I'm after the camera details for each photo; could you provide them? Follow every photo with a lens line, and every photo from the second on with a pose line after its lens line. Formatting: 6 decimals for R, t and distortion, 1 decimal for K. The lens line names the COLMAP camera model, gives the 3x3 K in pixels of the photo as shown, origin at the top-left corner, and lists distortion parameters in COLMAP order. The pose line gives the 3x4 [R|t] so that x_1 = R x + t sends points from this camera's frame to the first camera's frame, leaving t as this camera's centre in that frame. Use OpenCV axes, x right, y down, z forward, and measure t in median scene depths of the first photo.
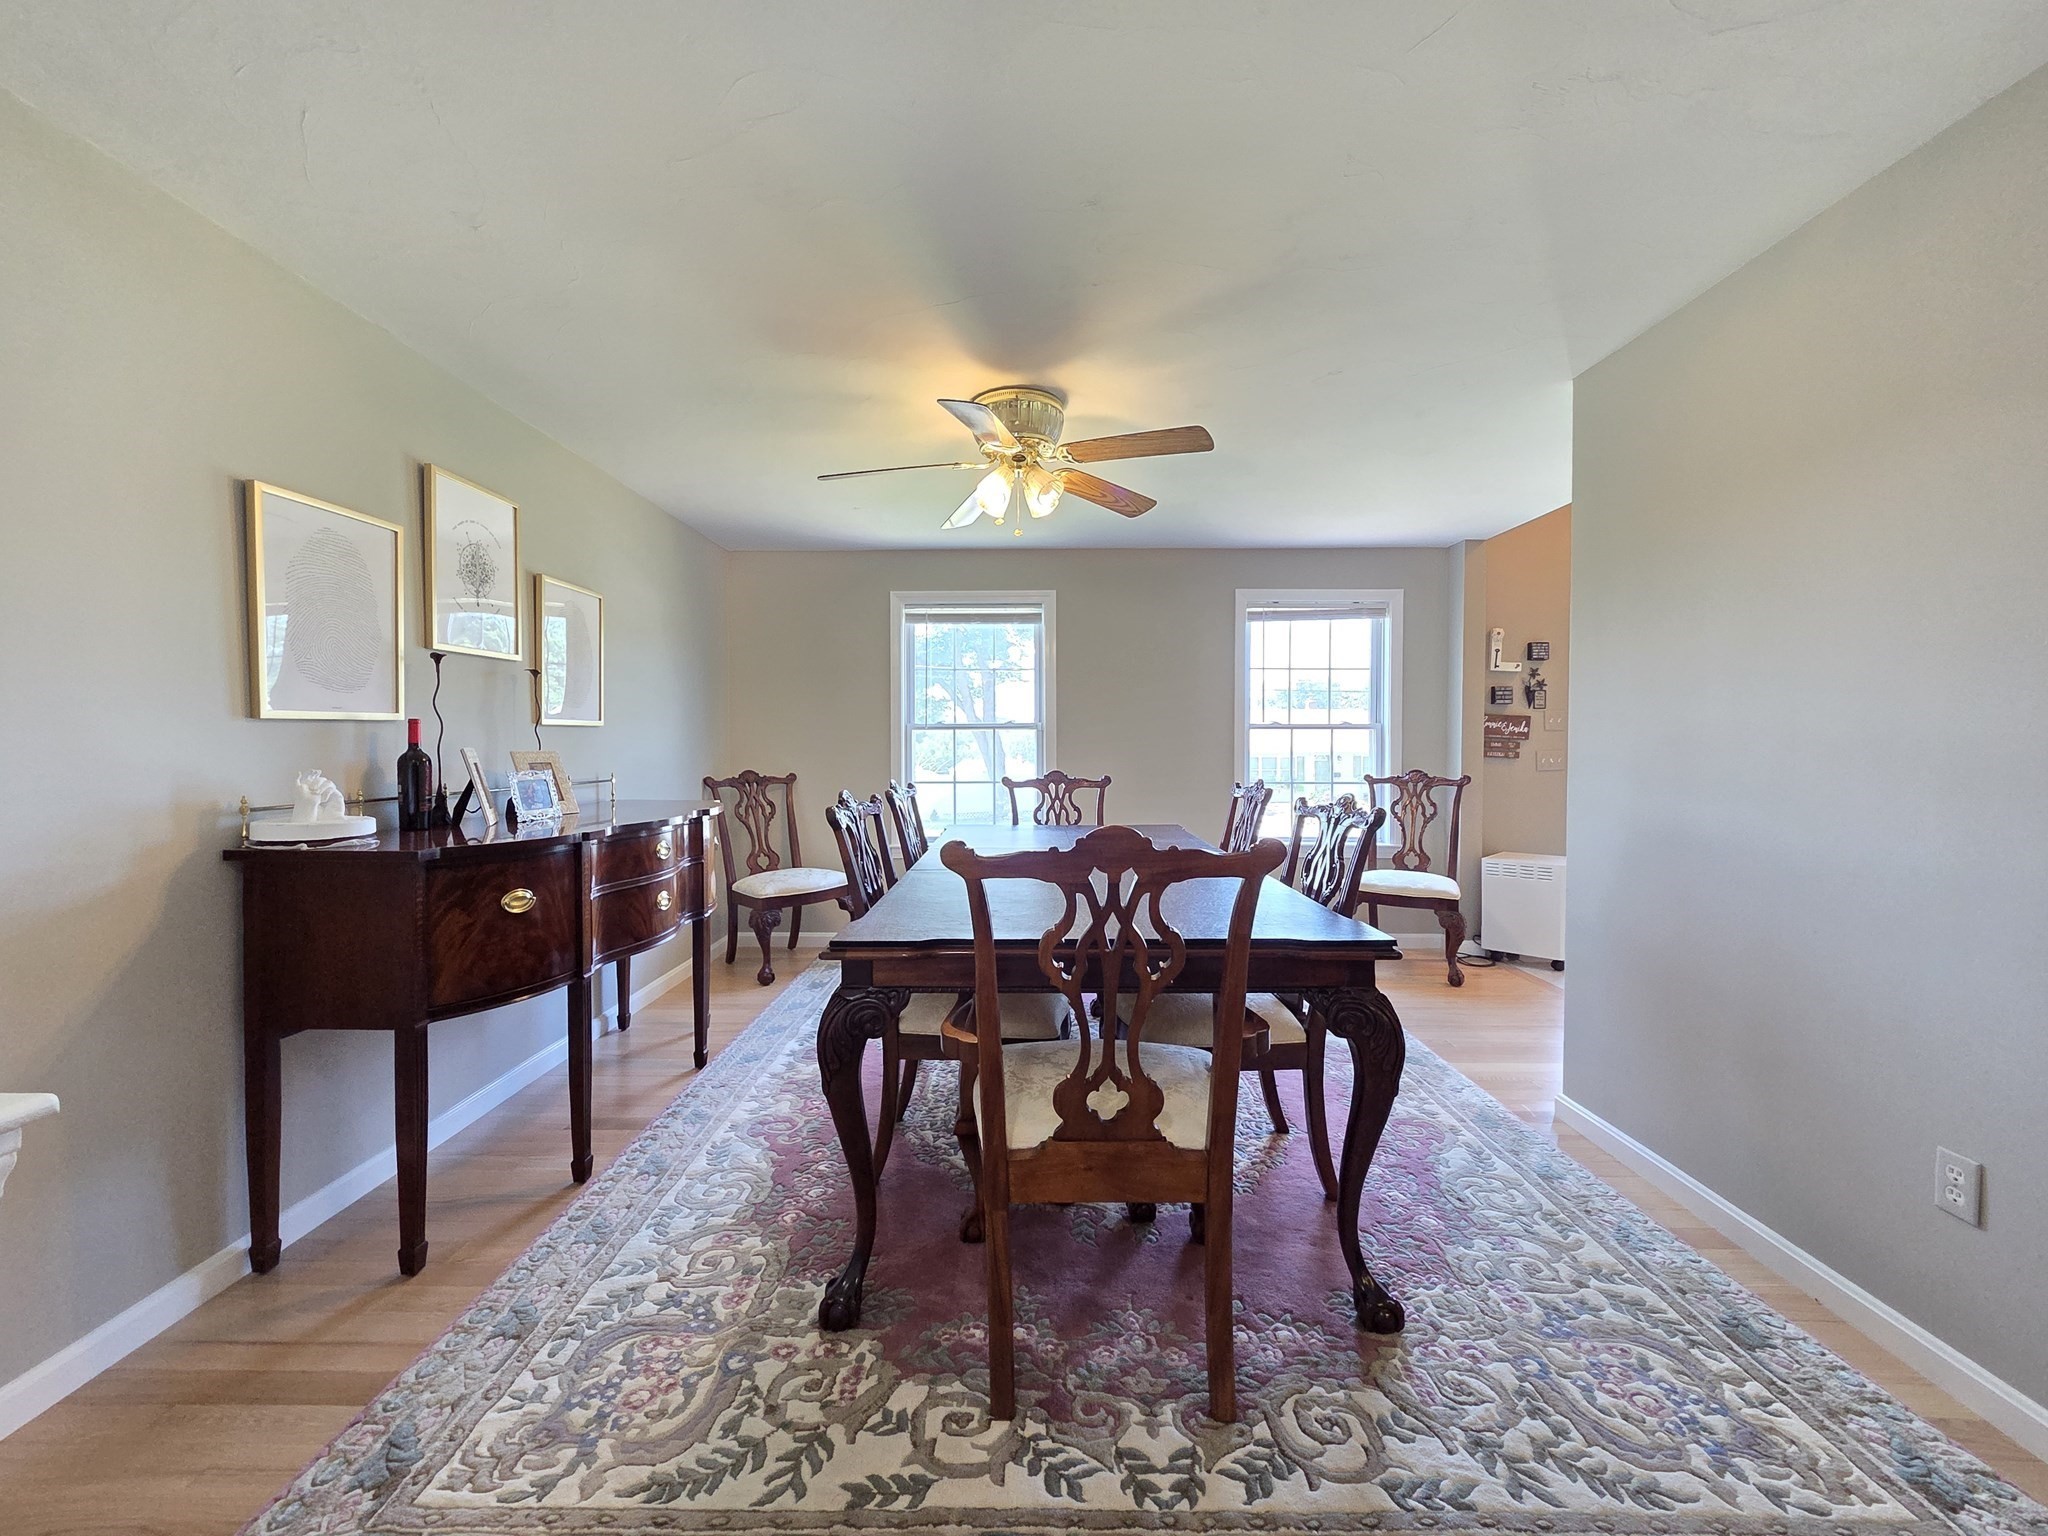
lens RADIAL K [[839.3, 0, 1022.2], [0, 839.3, 759.5], [0, 0, 1]] dist [0.000269, -0.000605]
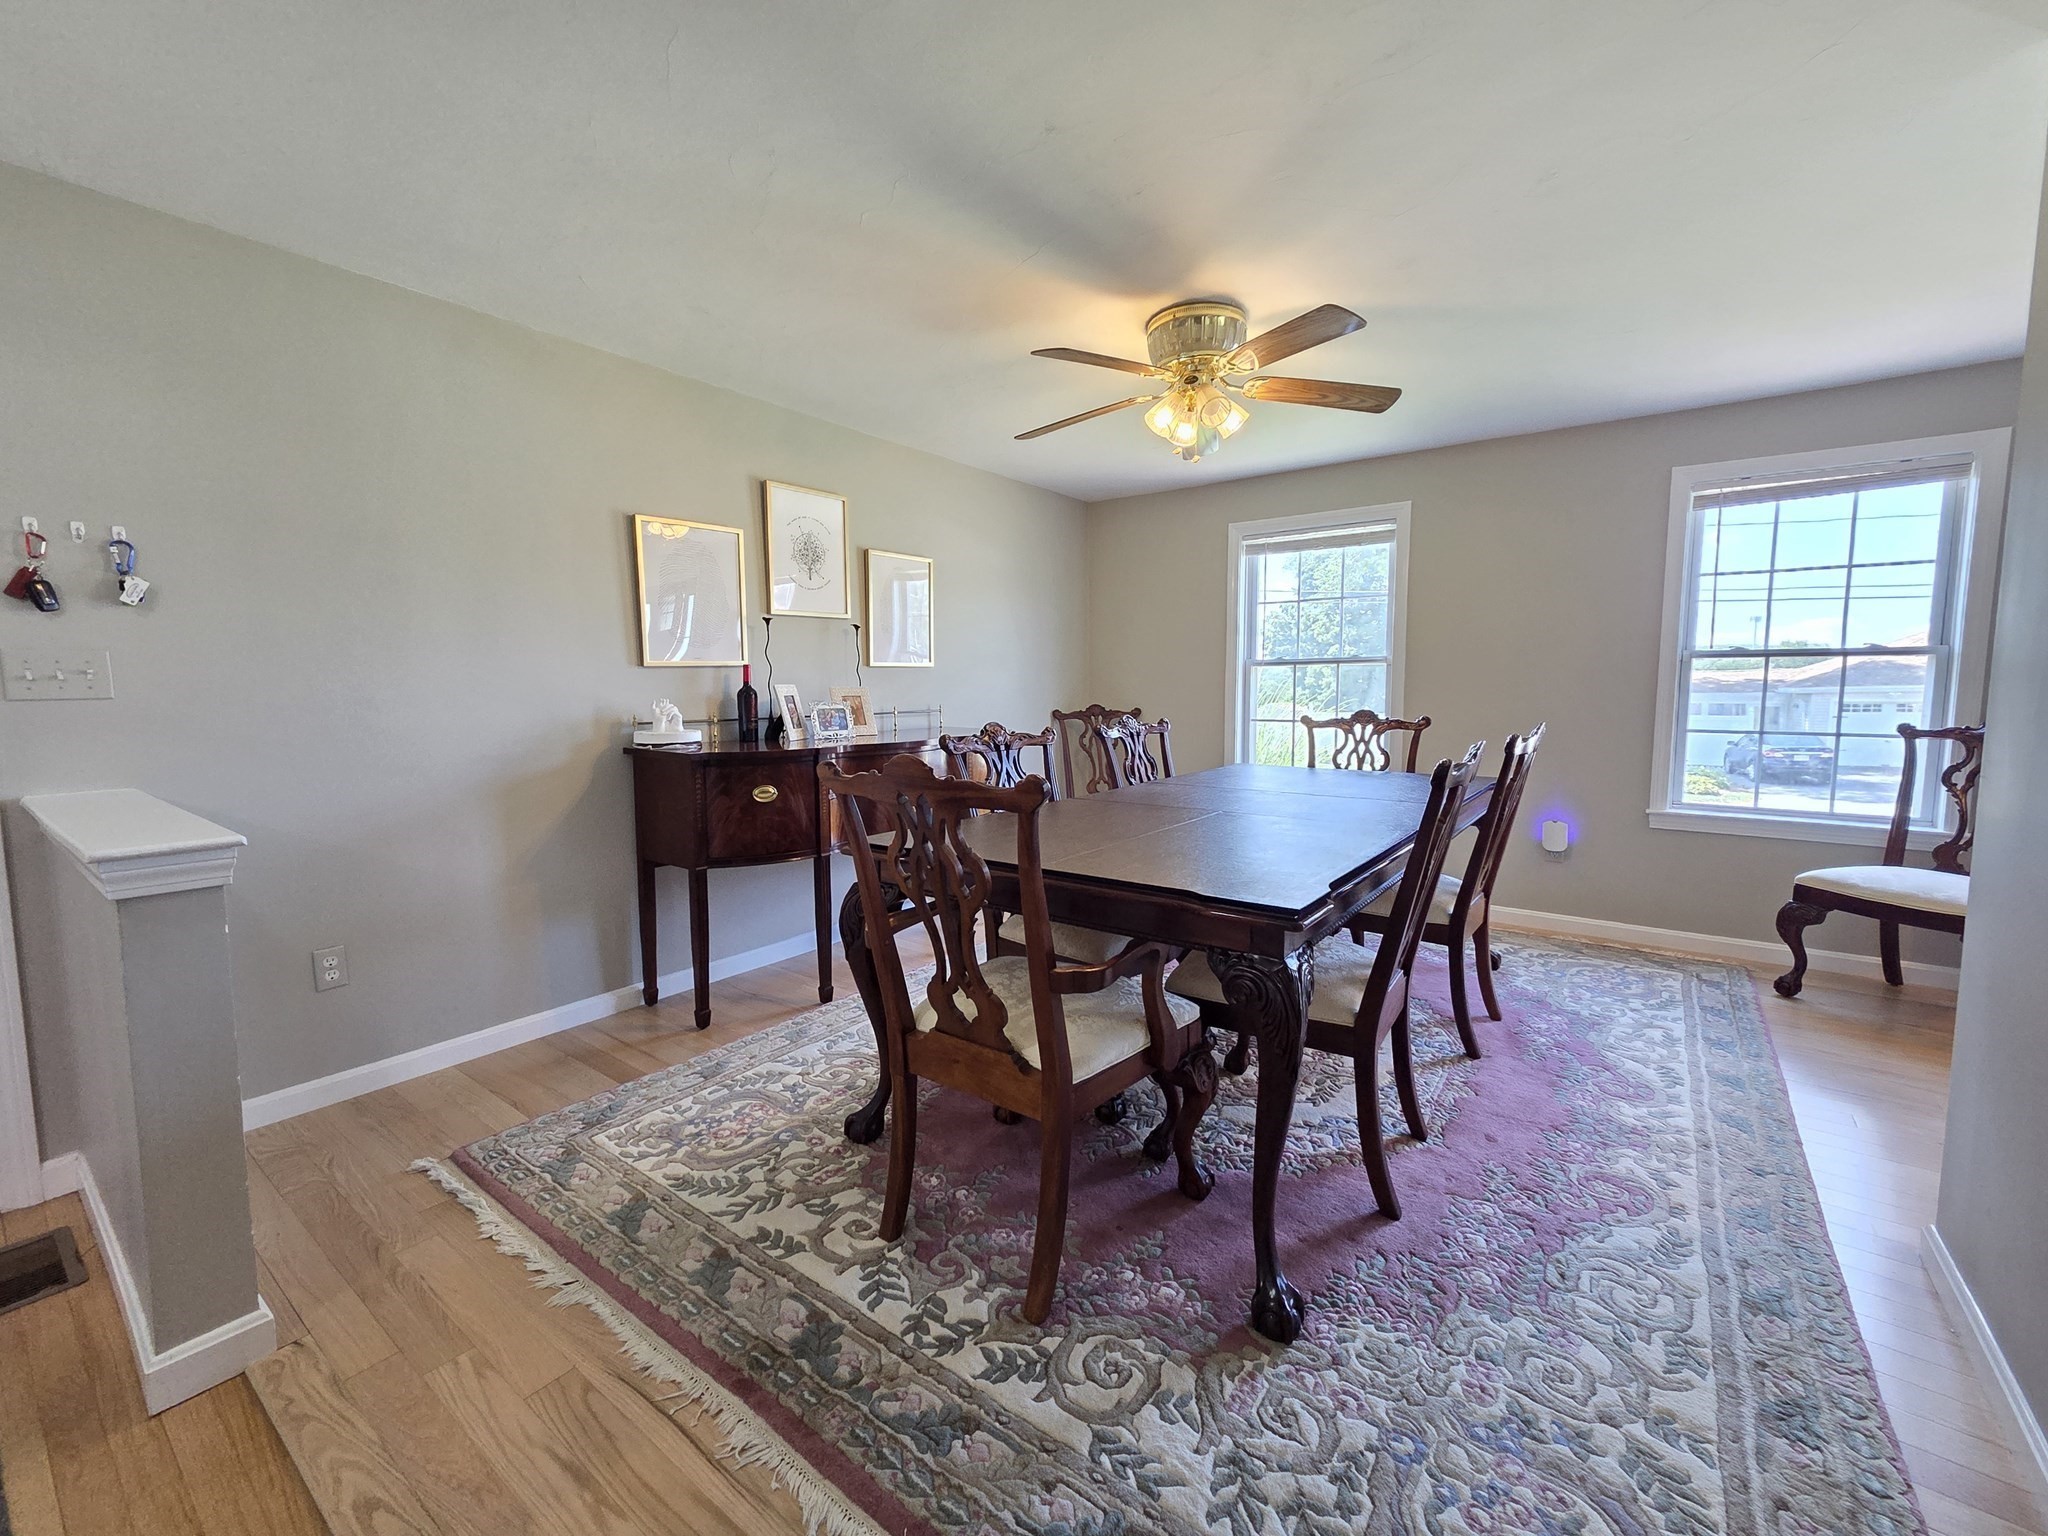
lens RADIAL K [[834.9, 0, 1023.4], [0, 834.9, 763.9], [0, 0, 1]] dist [0.002067, -0.000327]
pose [[0.809413, 0.054648, -0.584691, 0.674238], [-0.007569, 0.996549, 0.082665, -0.000368], [0.587191, -0.062484, 0.807033, 0.154391]]
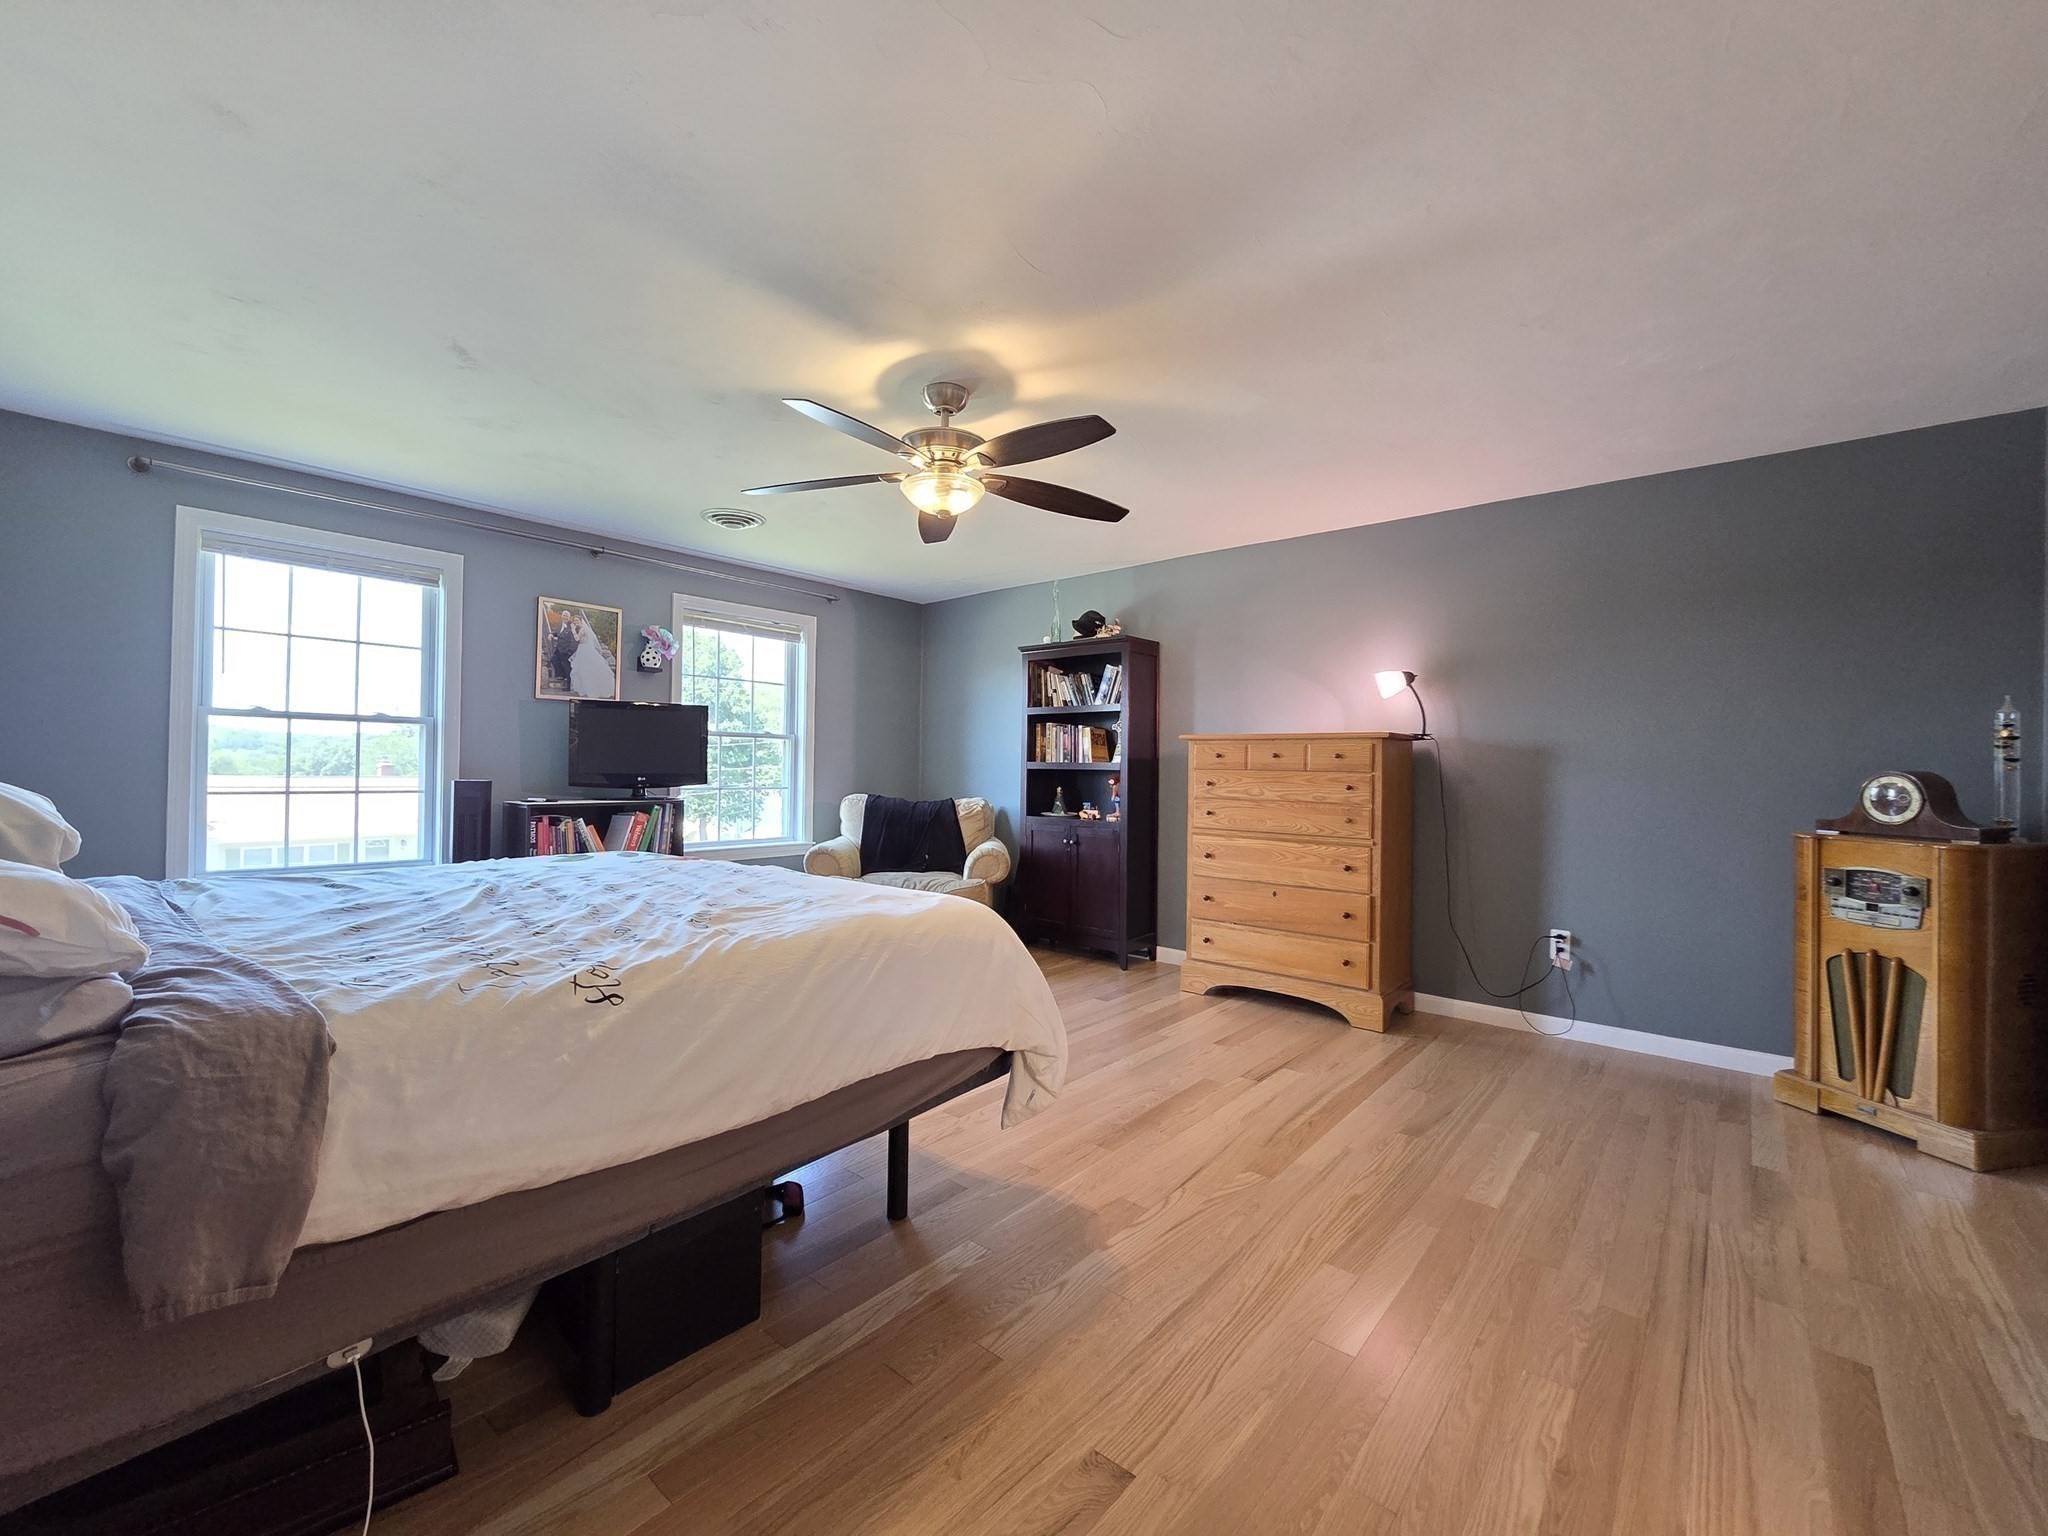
lens RADIAL K [[834.9, 0, 1023.4], [0, 834.9, 763.9], [0, 0, 1]] dist [0.002067, -0.000327]
pose [[0.646125, 0.016551, 0.763052, 0.535692], [-0.014522, 0.999850, -0.009390, -0.000058], [-0.763093, -0.005014, 0.646269, 0.150002]]
